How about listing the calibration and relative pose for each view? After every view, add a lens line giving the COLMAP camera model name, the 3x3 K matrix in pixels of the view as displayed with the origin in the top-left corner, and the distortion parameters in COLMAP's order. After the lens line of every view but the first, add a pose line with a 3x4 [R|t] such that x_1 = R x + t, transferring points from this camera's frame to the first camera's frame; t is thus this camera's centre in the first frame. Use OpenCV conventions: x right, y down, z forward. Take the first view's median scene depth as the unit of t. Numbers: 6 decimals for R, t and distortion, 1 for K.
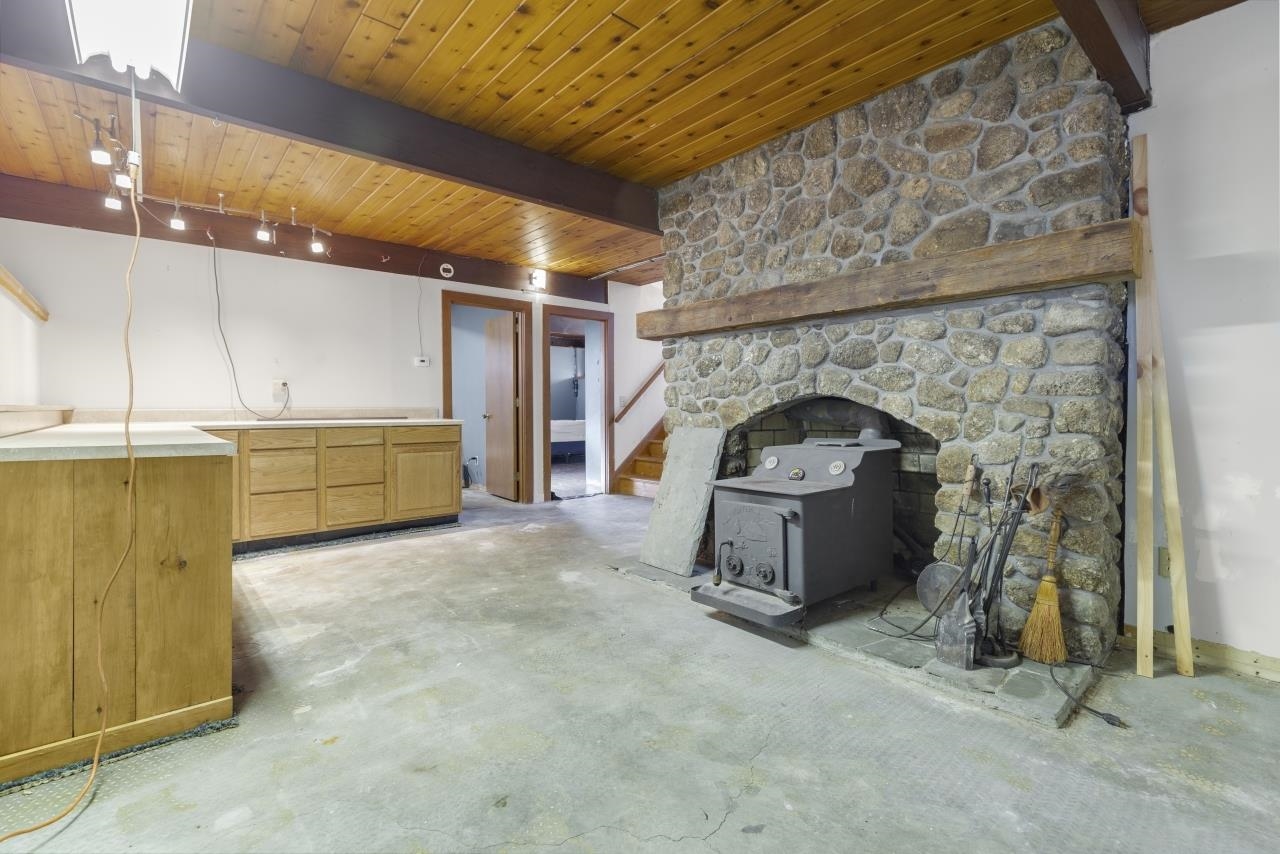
lens RADIAL K [[578.8, 0, 635.4], [0, 578.8, 421.4], [0, 0, 1]] dist [0.005590, -0.000107]
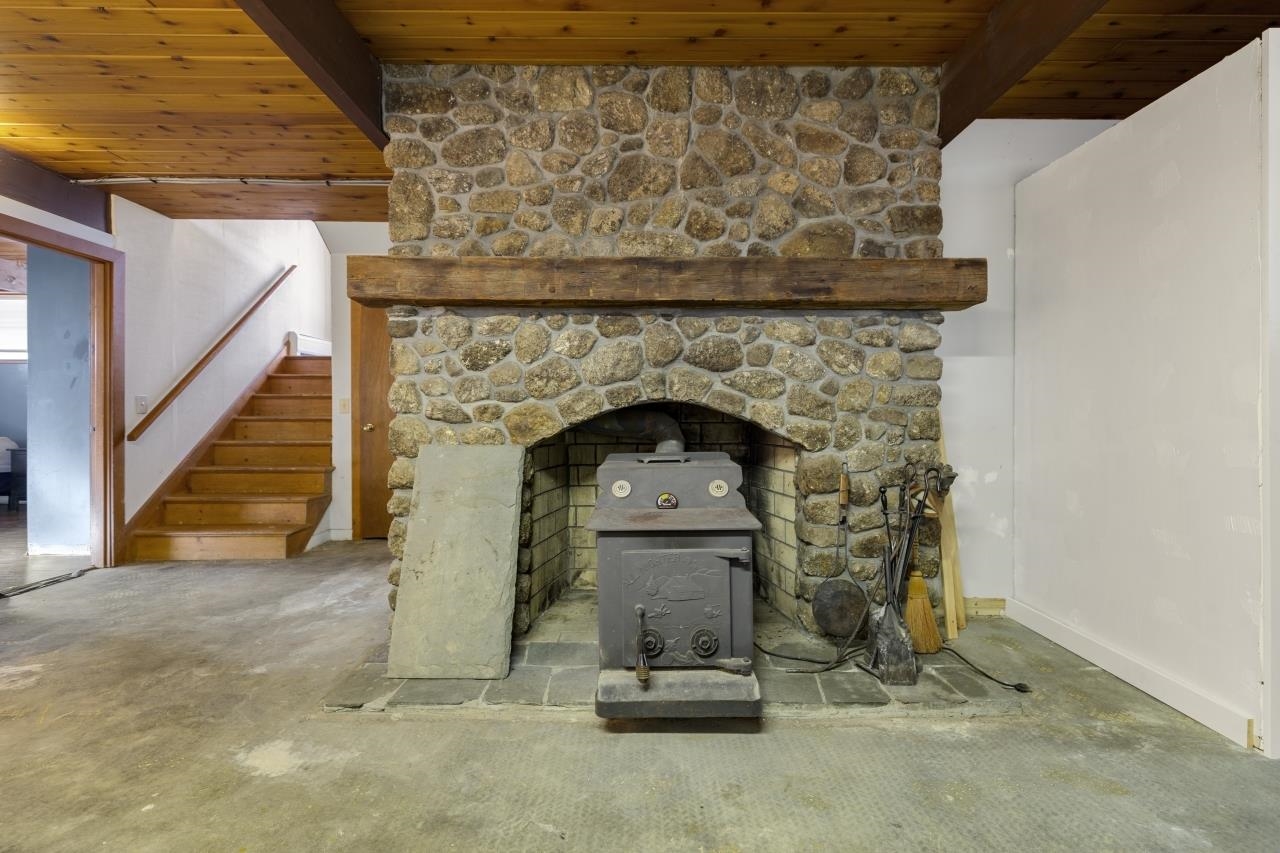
lens RADIAL K [[578.8, 0, 643.1], [0, 578.8, 420.1], [0, 0, 1]] dist [0.005590, -0.000107]
pose [[0.641246, 0.000575, 0.767335, -0.357182], [0.014854, 0.999803, -0.013162, -0.008418], [-0.767191, 0.019838, 0.641112, 0.543708]]
